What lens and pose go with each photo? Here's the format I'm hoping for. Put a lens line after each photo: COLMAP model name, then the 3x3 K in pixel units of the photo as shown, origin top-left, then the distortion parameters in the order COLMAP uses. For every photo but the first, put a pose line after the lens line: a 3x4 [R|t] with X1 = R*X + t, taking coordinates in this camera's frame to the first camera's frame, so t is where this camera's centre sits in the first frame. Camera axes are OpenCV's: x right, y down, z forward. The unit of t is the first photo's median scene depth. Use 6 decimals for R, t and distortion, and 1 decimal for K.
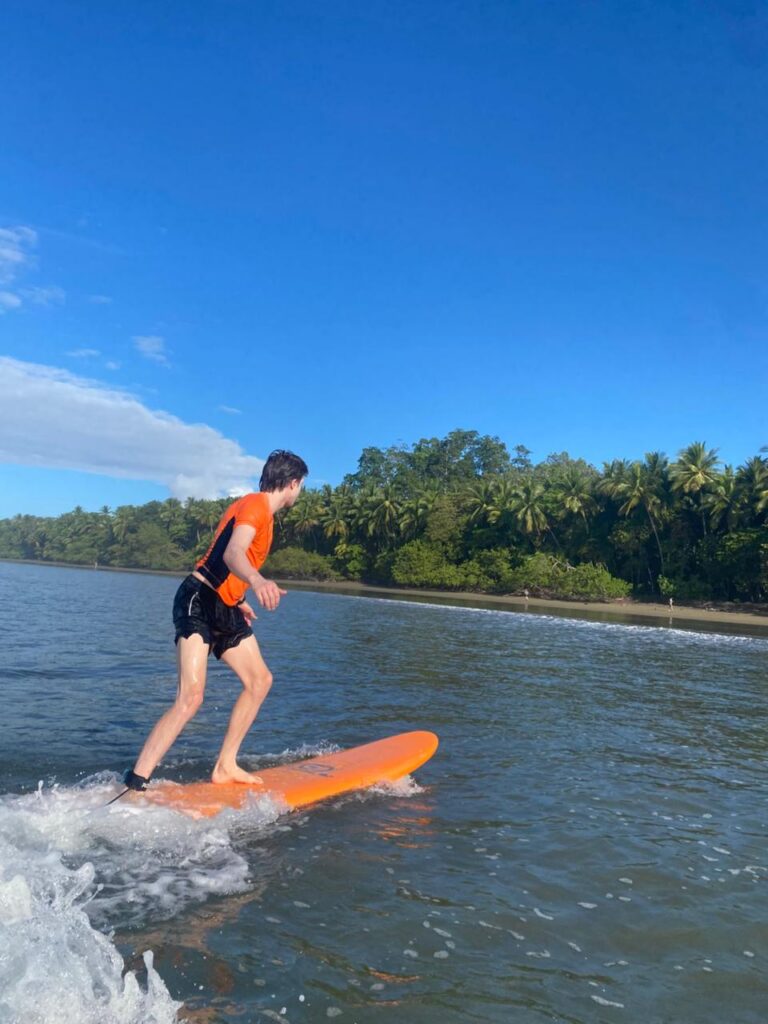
lens RADIAL K [[712.1, 0, 384.0], [0, 712.1, 512.0], [0, 0, 1]] dist [0.024604, -0.002383]
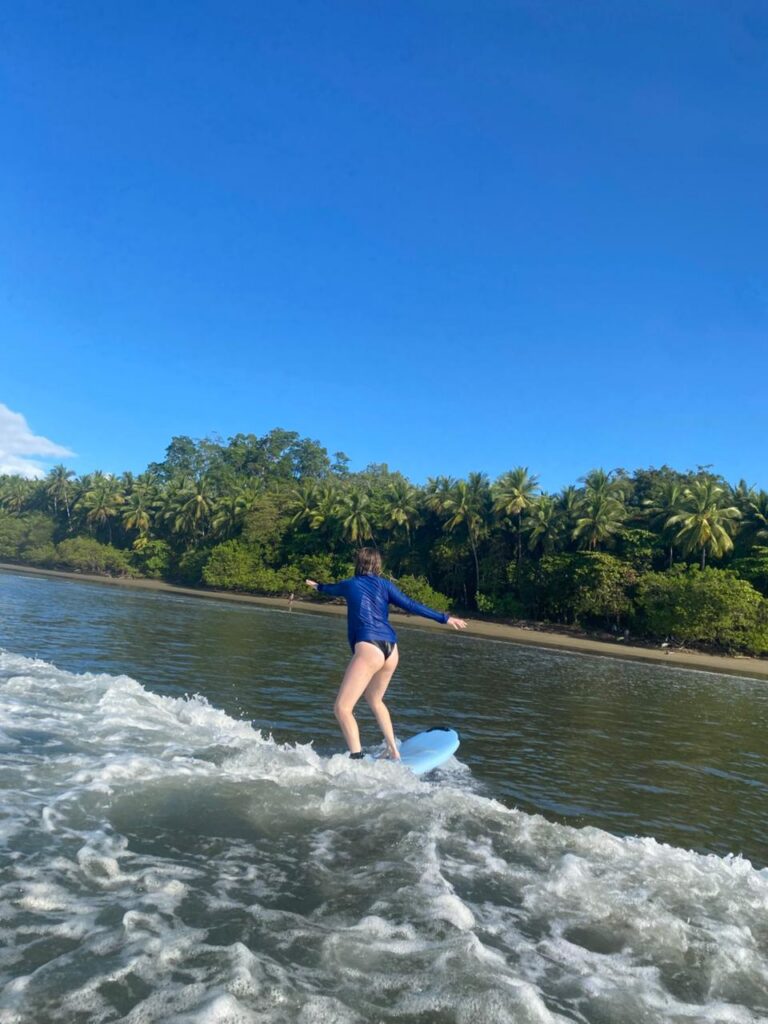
lens RADIAL K [[712.1, 0, 384.0], [0, 712.1, 512.0], [0, 0, 1]] dist [0.024604, -0.002383]
pose [[0.954128, 0.085150, 0.287035, -0.037621], [-0.083865, 0.996336, -0.016793, 0.001535], [-0.287413, -0.008050, 0.957773, 0.042460]]
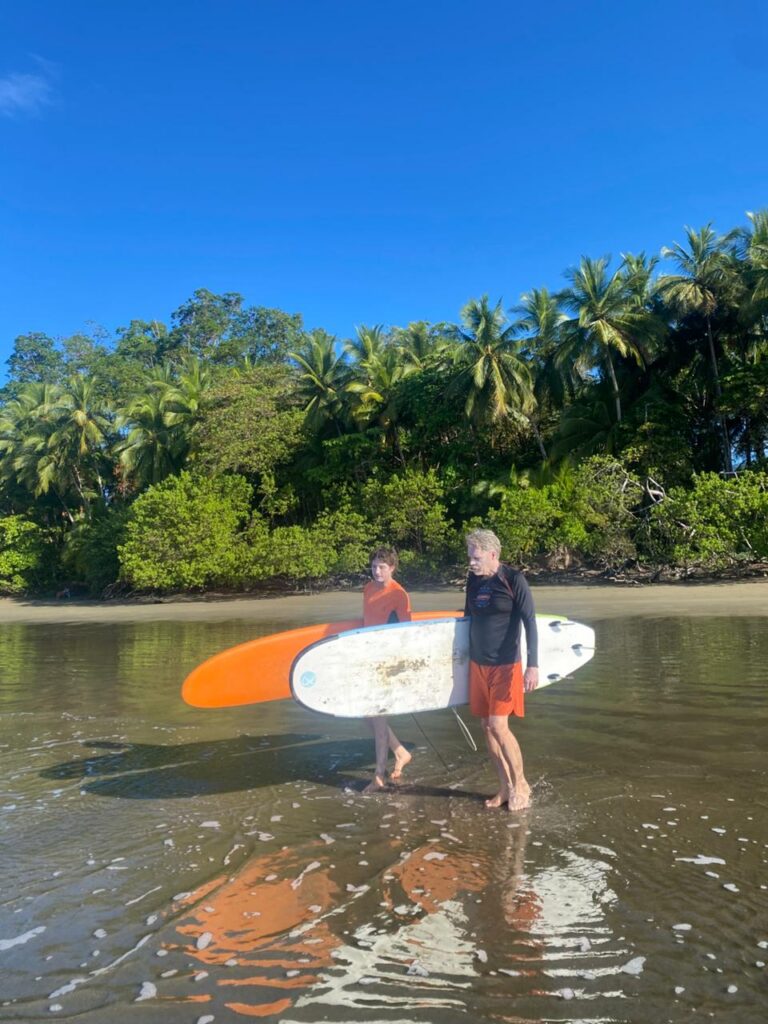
lens RADIAL K [[712.1, 0, 384.0], [0, 712.1, 512.0], [0, 0, 1]] dist [0.024604, -0.002383]
pose [[0.904335, -0.072072, 0.420694, -0.020259], [0.064794, 0.997399, 0.031588, 0.056012], [-0.421876, -0.001308, 0.906652, 0.601242]]
